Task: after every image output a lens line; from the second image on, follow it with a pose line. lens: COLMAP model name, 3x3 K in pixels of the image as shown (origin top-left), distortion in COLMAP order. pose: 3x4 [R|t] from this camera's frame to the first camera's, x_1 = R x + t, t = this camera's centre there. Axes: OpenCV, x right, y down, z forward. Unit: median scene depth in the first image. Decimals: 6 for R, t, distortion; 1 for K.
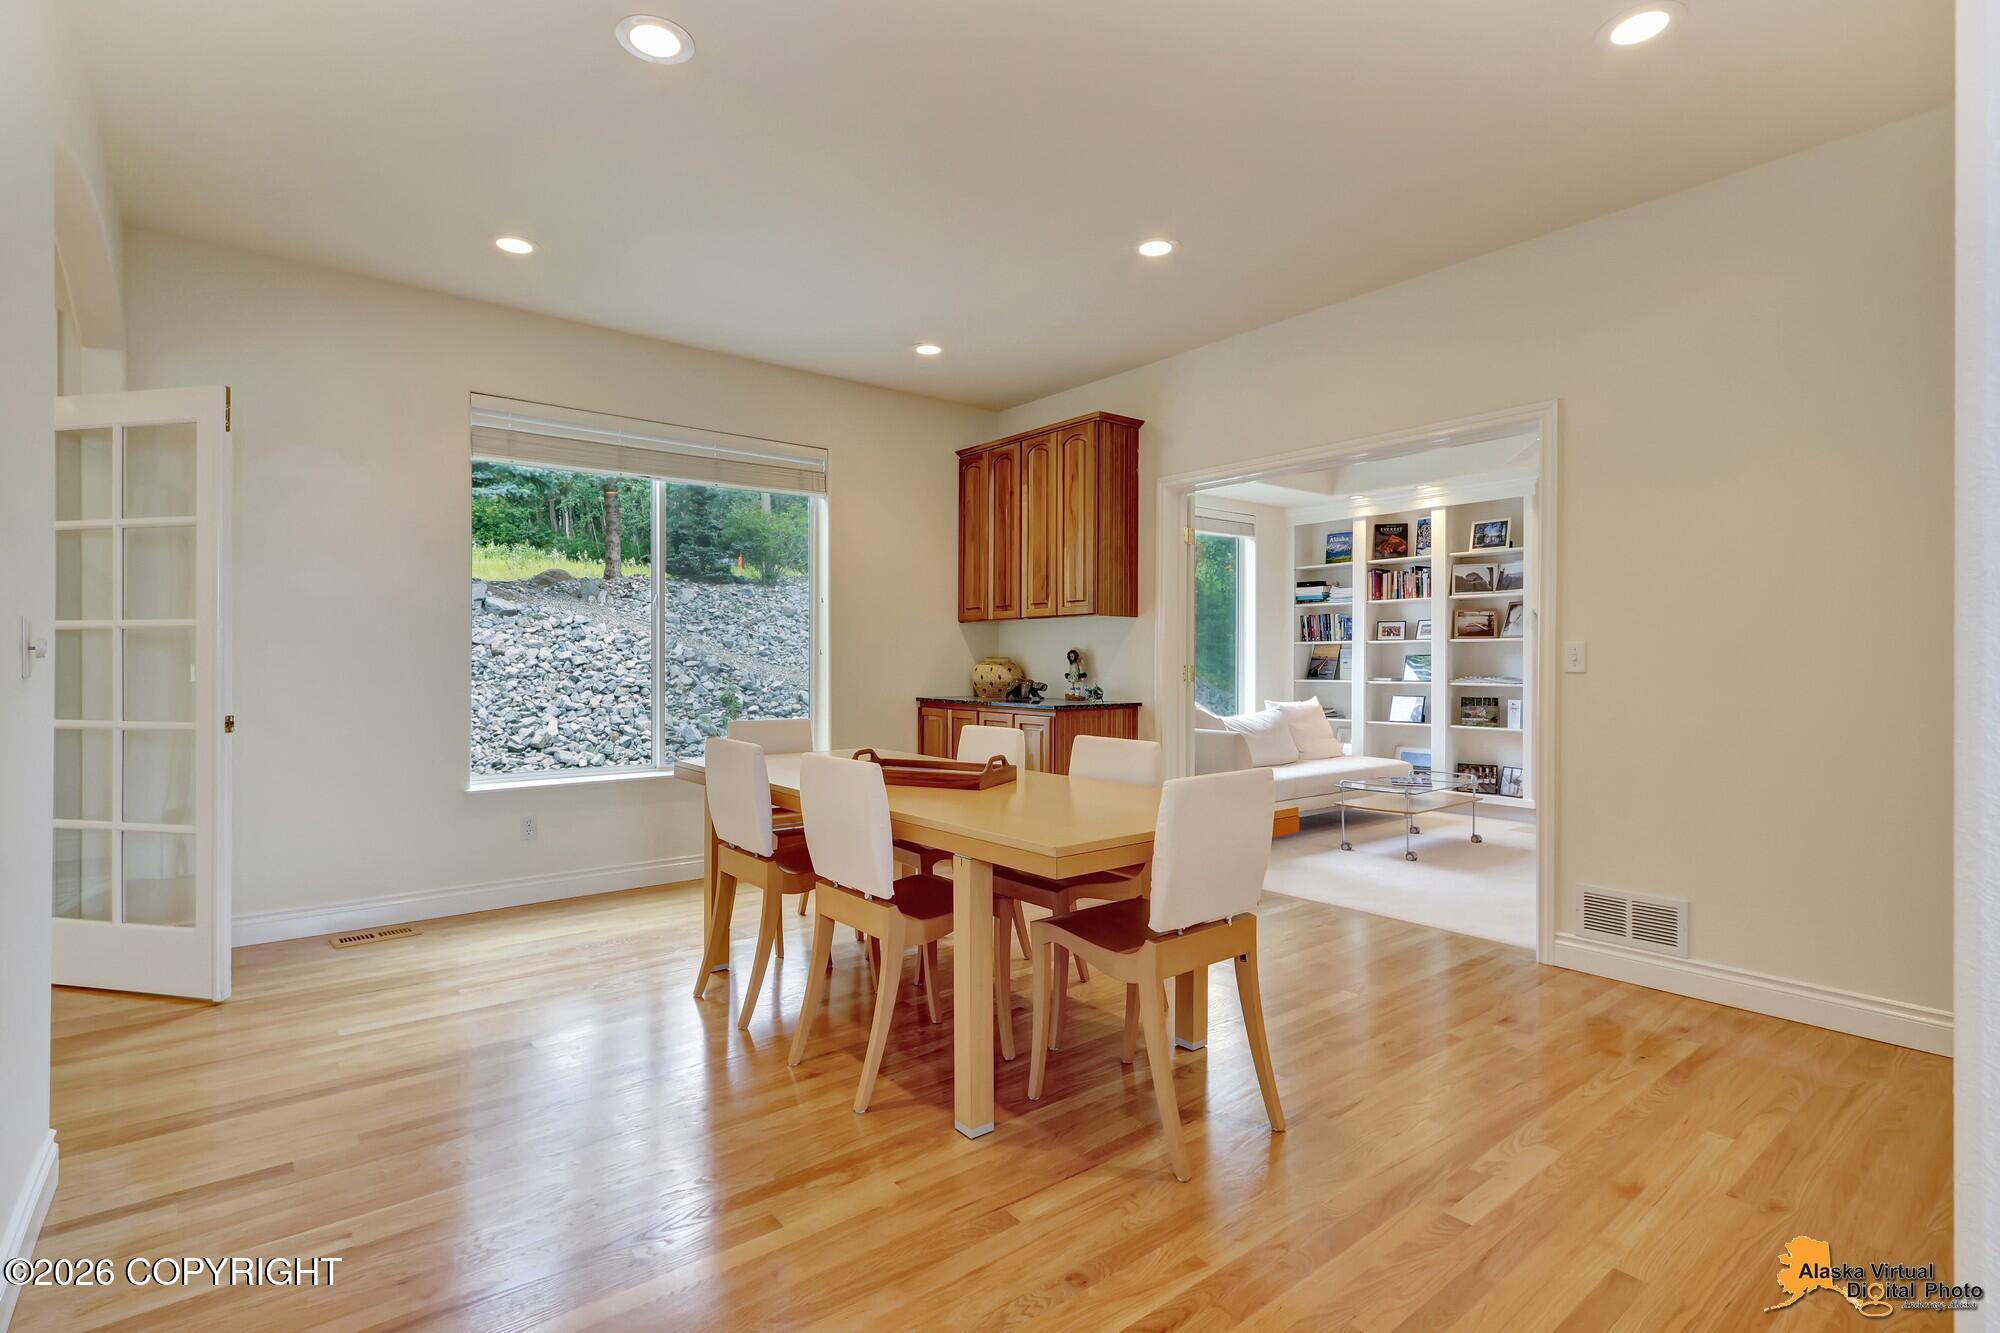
lens RADIAL K [[936.5, 0, 1000.8], [0, 936.5, 675.2], [0, 0, 1]] dist [0.007811, -0.002856]
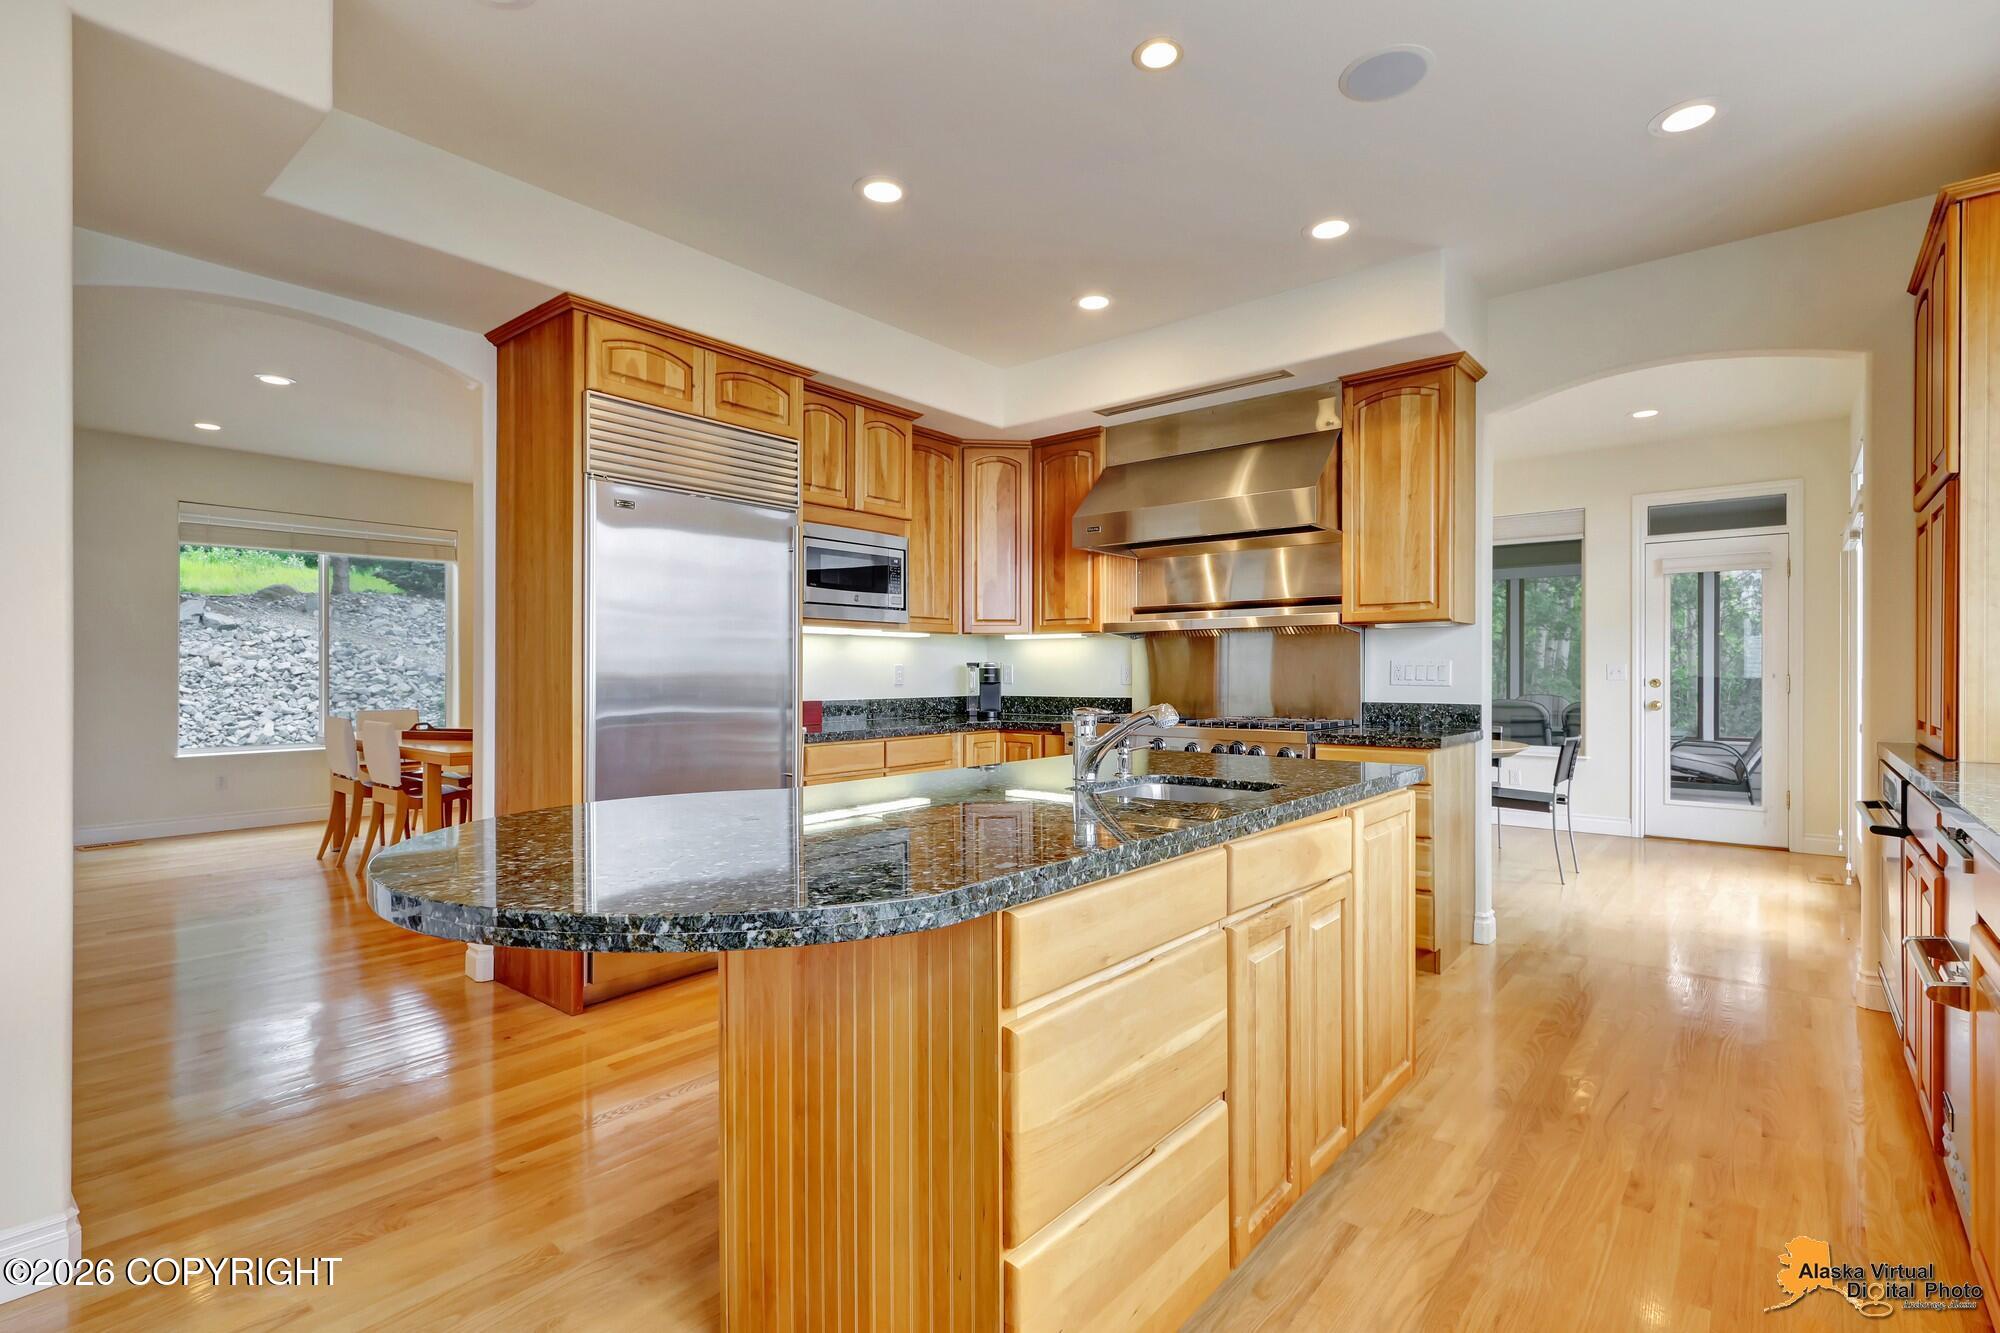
lens RADIAL K [[936.5, 0, 997.7], [0, 936.5, 679.3], [0, 0, 1]] dist [0.007811, -0.002856]
pose [[0.981567, -0.000687, 0.191119, 0.166727], [0.001506, 0.999990, -0.004142, 0.000679], [-0.191114, 0.004354, 0.981558, -0.280395]]
